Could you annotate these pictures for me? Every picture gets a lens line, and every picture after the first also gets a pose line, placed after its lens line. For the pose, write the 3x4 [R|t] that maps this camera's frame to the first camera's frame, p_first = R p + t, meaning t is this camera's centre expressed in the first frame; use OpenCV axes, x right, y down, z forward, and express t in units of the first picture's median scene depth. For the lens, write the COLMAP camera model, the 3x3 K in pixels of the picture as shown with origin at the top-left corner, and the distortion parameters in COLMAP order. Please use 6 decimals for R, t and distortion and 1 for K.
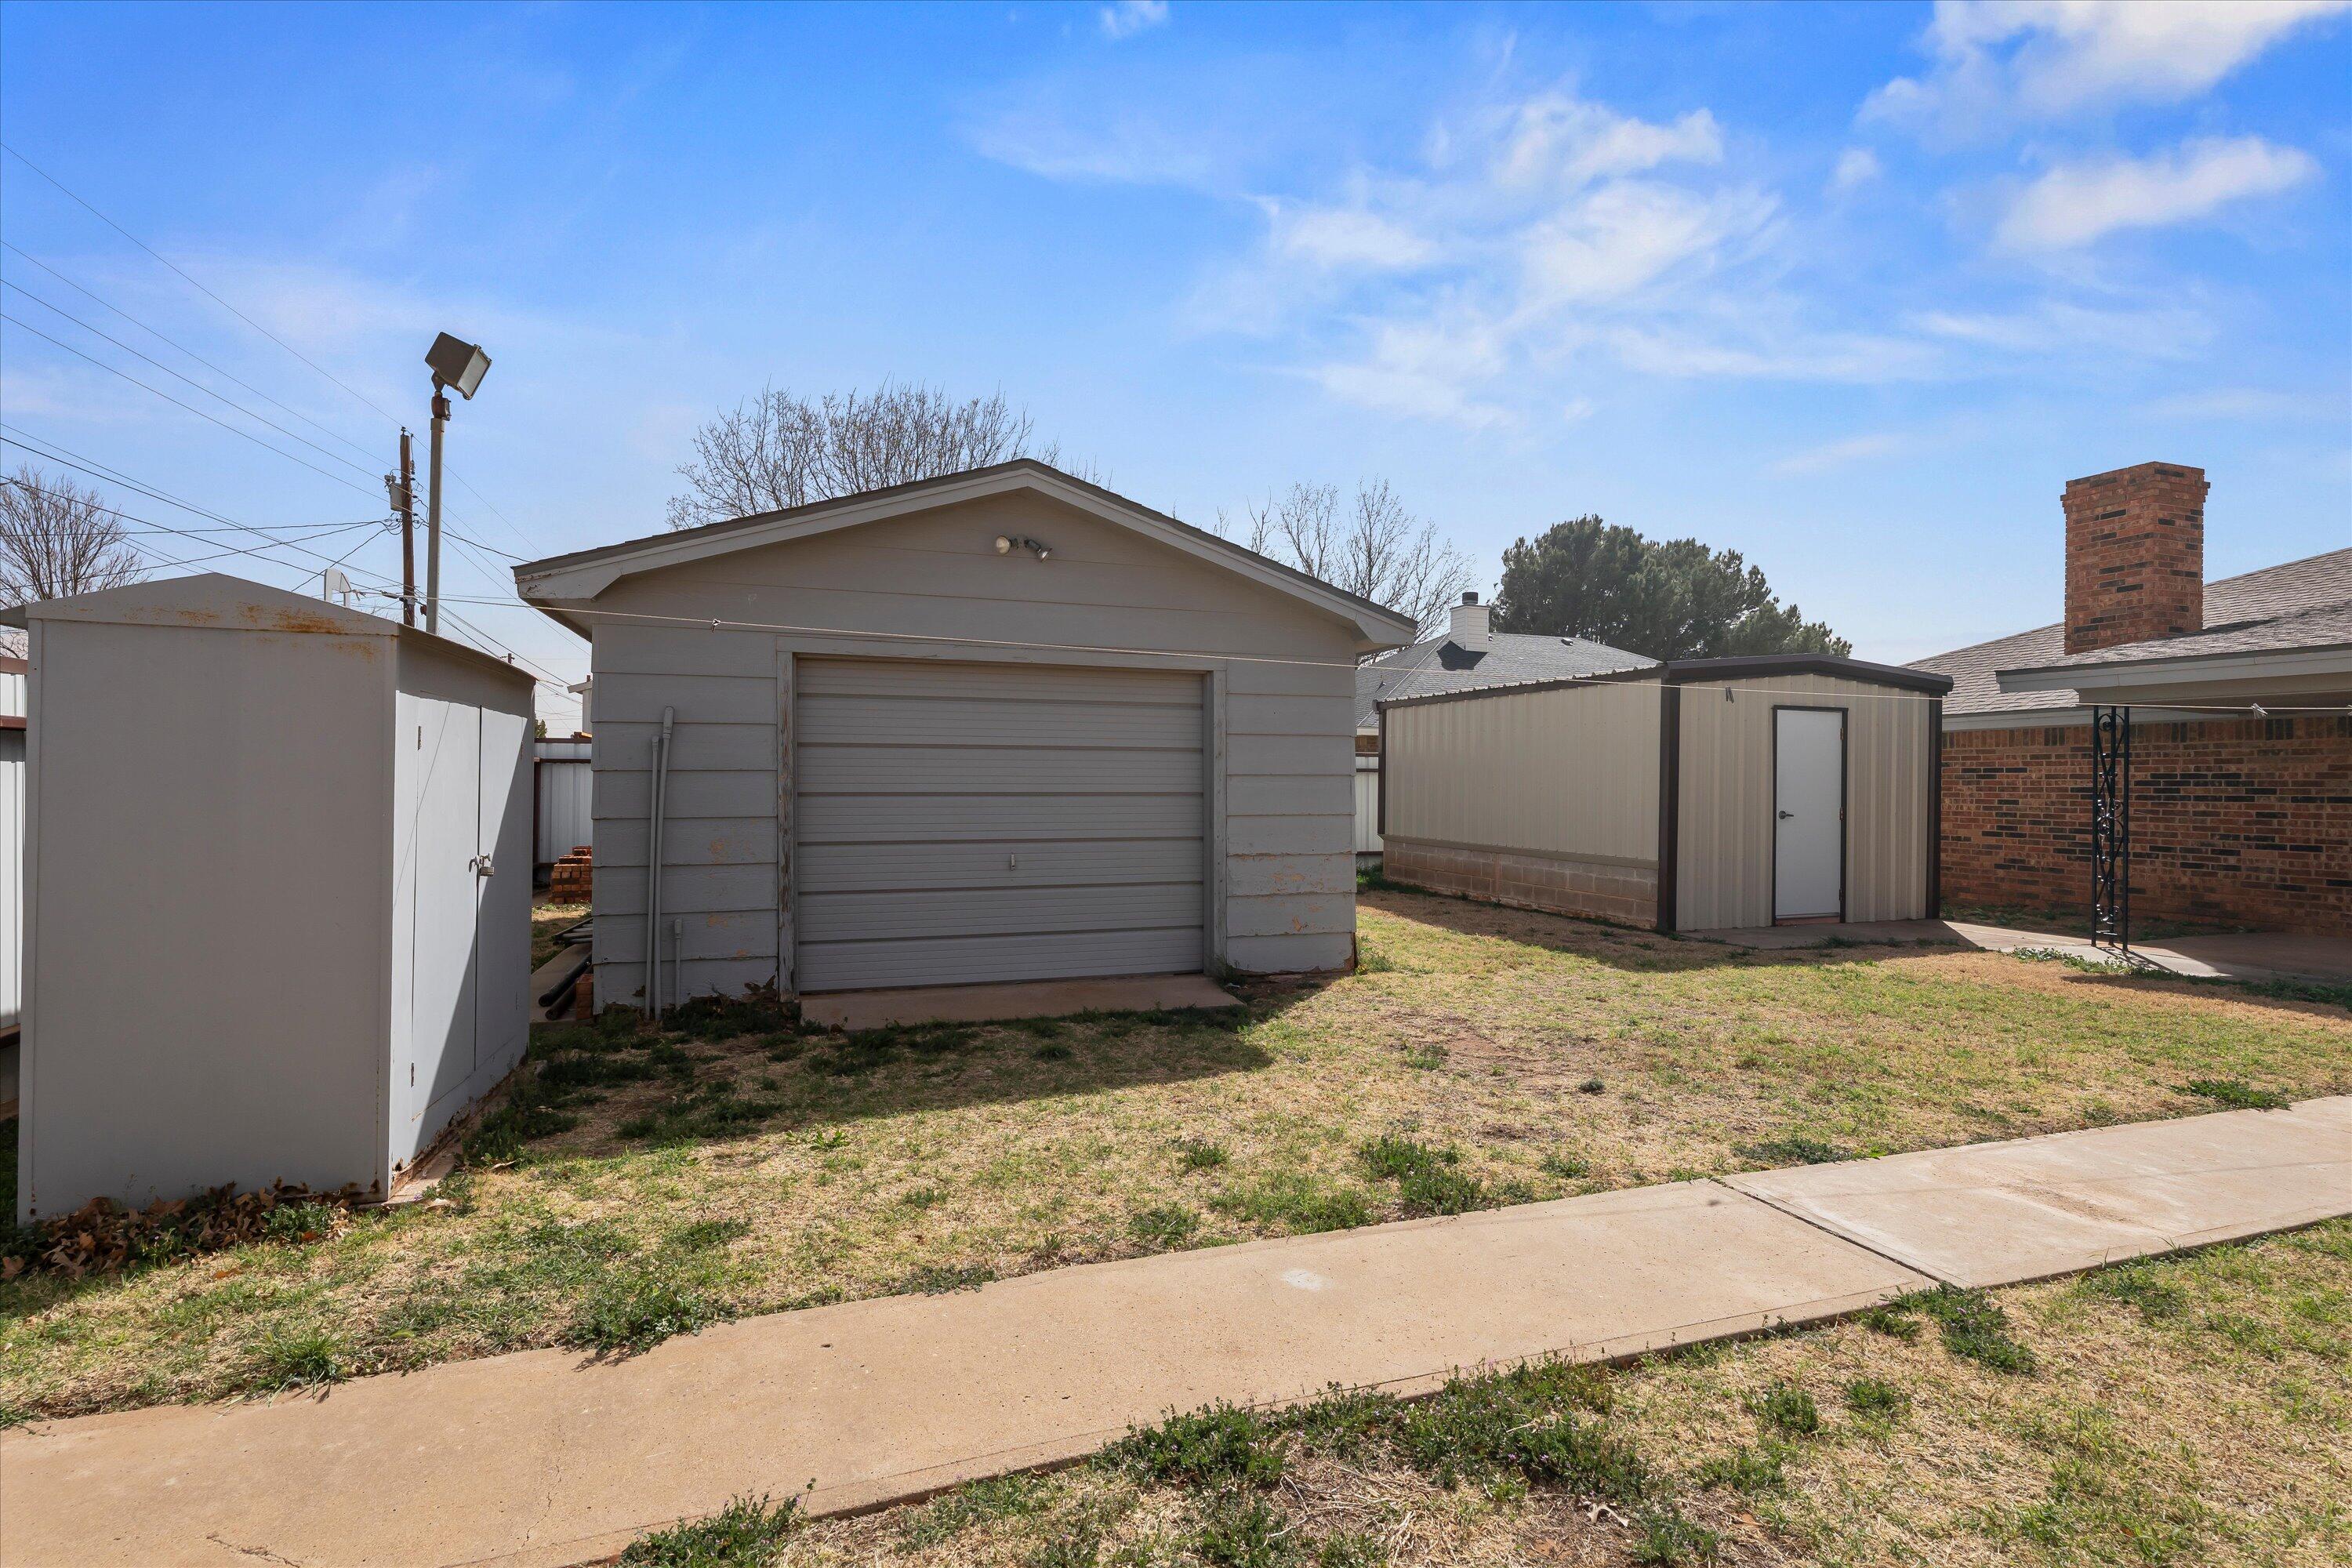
lens RADIAL K [[1092.6, 0, 1177.0], [0, 1092.6, 787.3], [0, 0, 1]] dist [-0.001763, 0.000116]
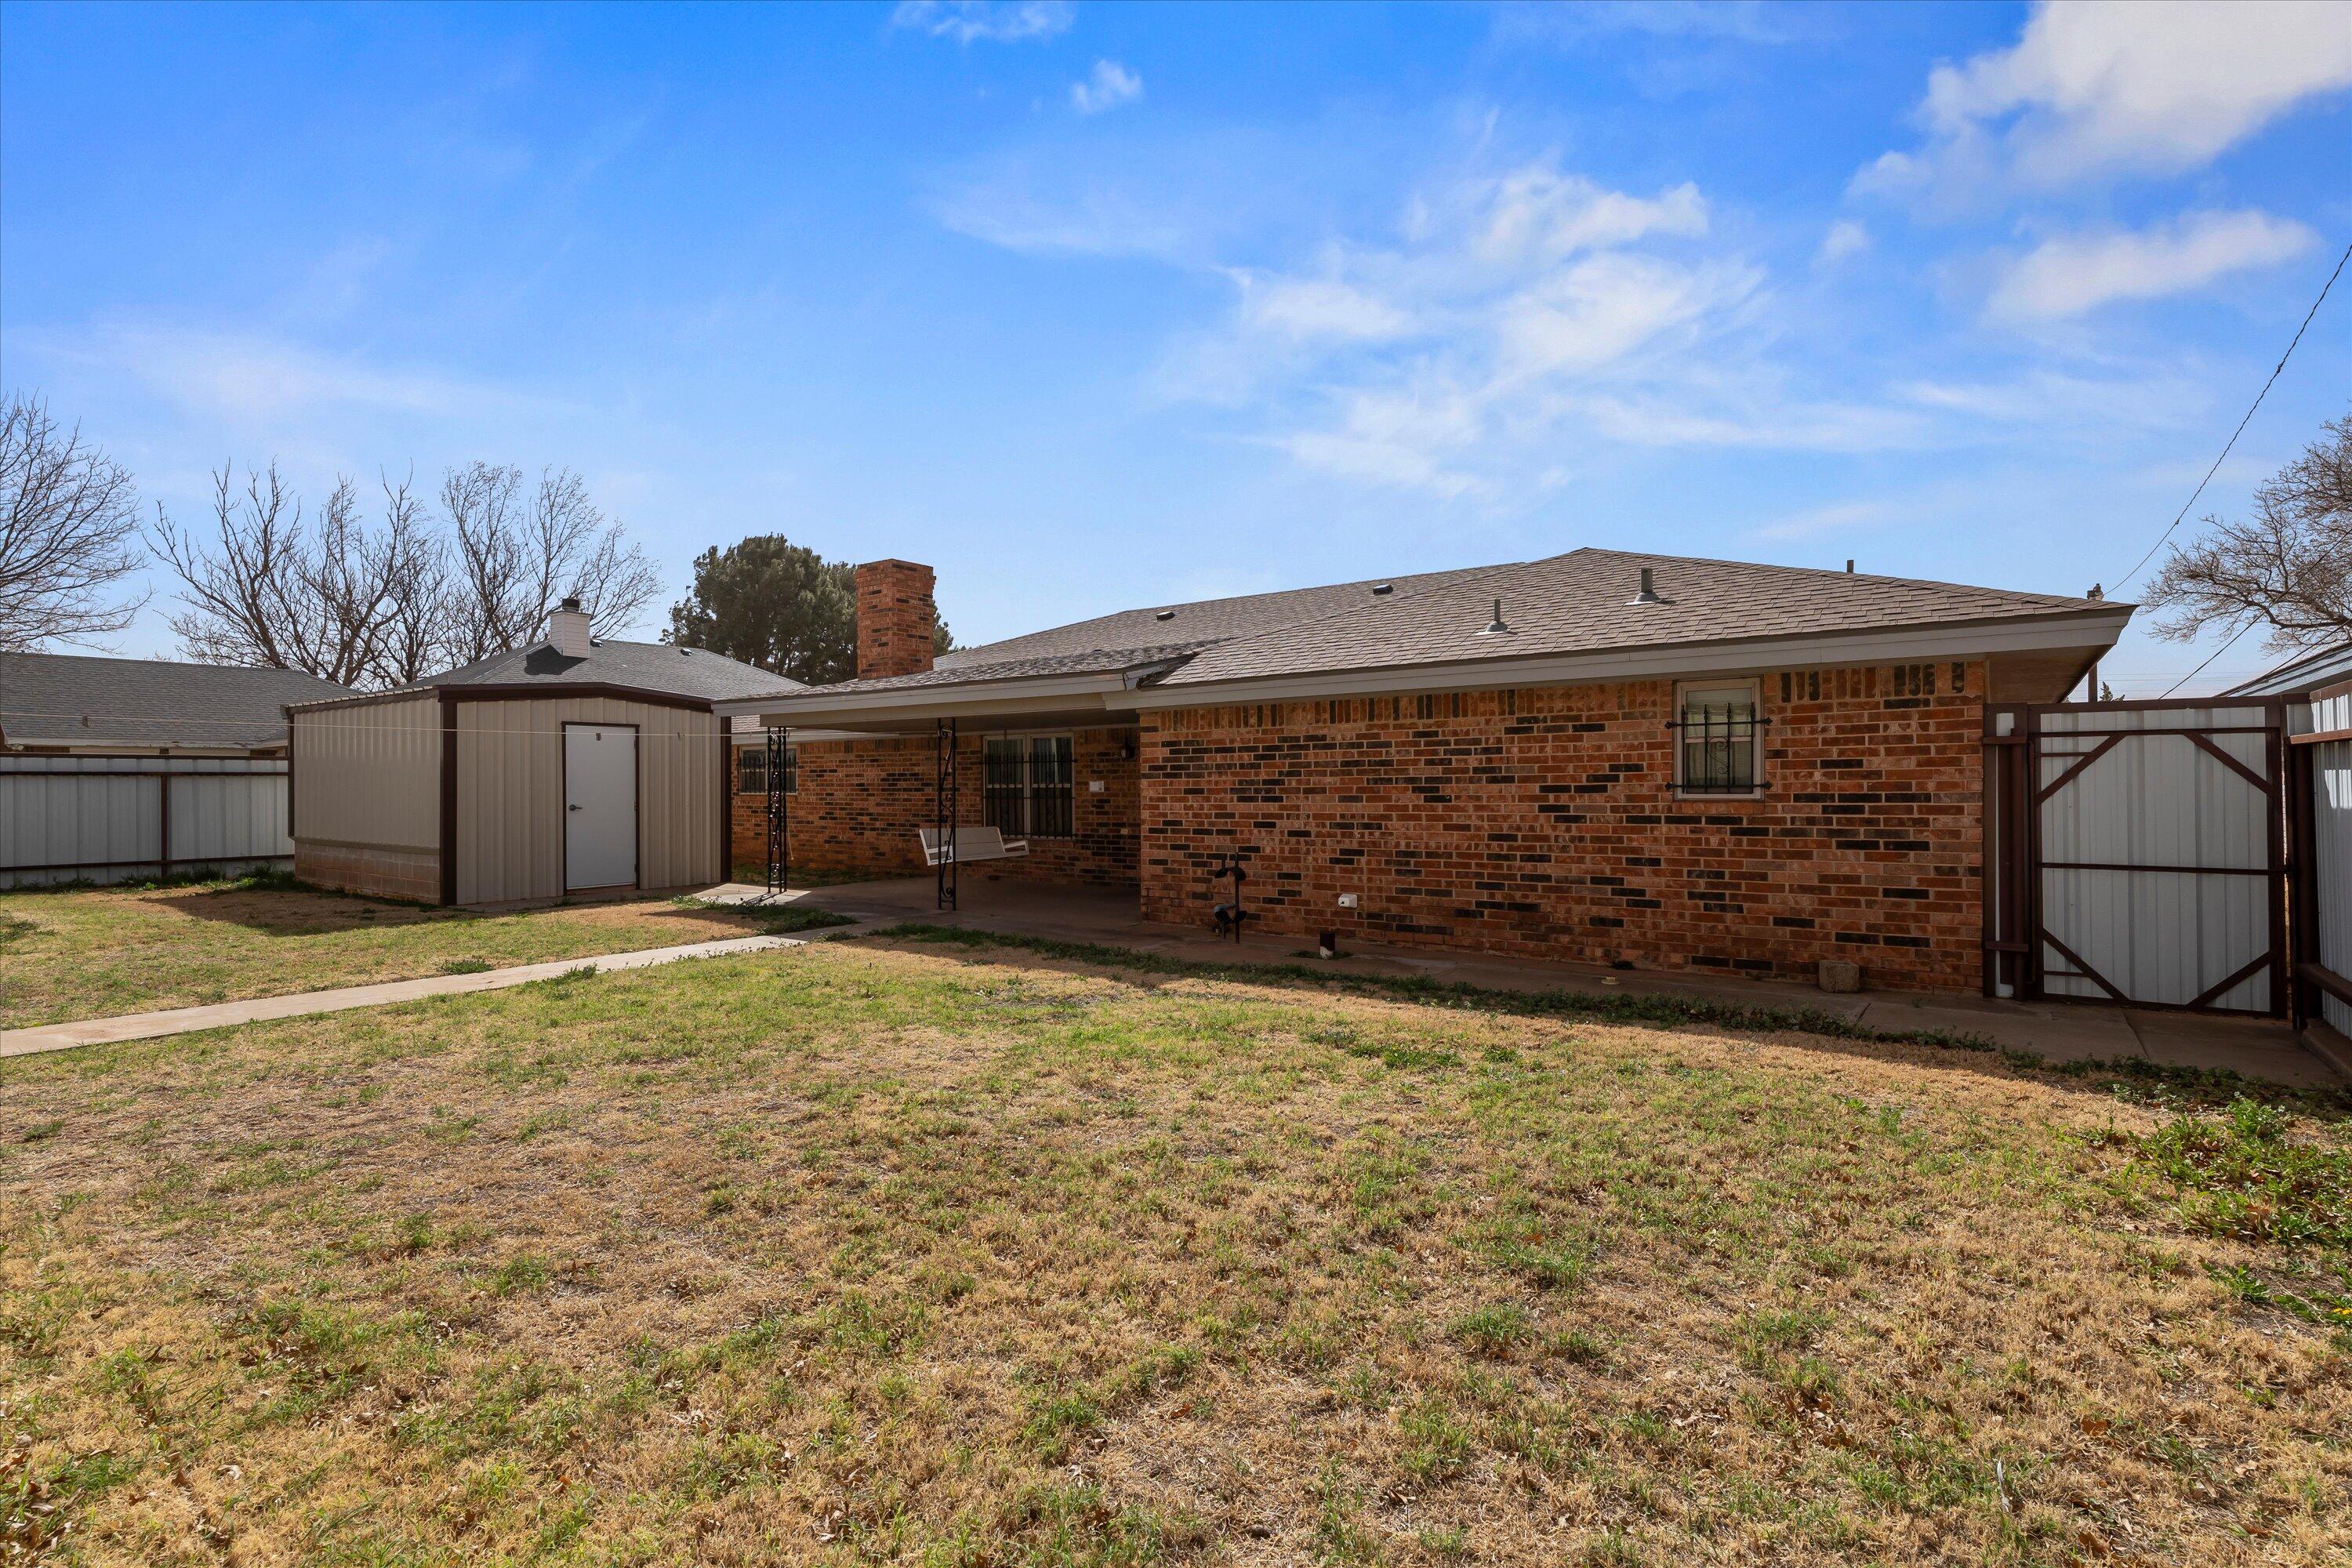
lens RADIAL K [[1092.6, 0, 1177.0], [0, 1092.6, 787.3], [0, 0, 1]] dist [-0.001763, 0.000116]
pose [[0.823289, -0.013343, 0.567465, 0.367343], [0.013882, 0.999898, 0.003369, 0.006366], [-0.567452, 0.005104, 0.823390, -0.405110]]
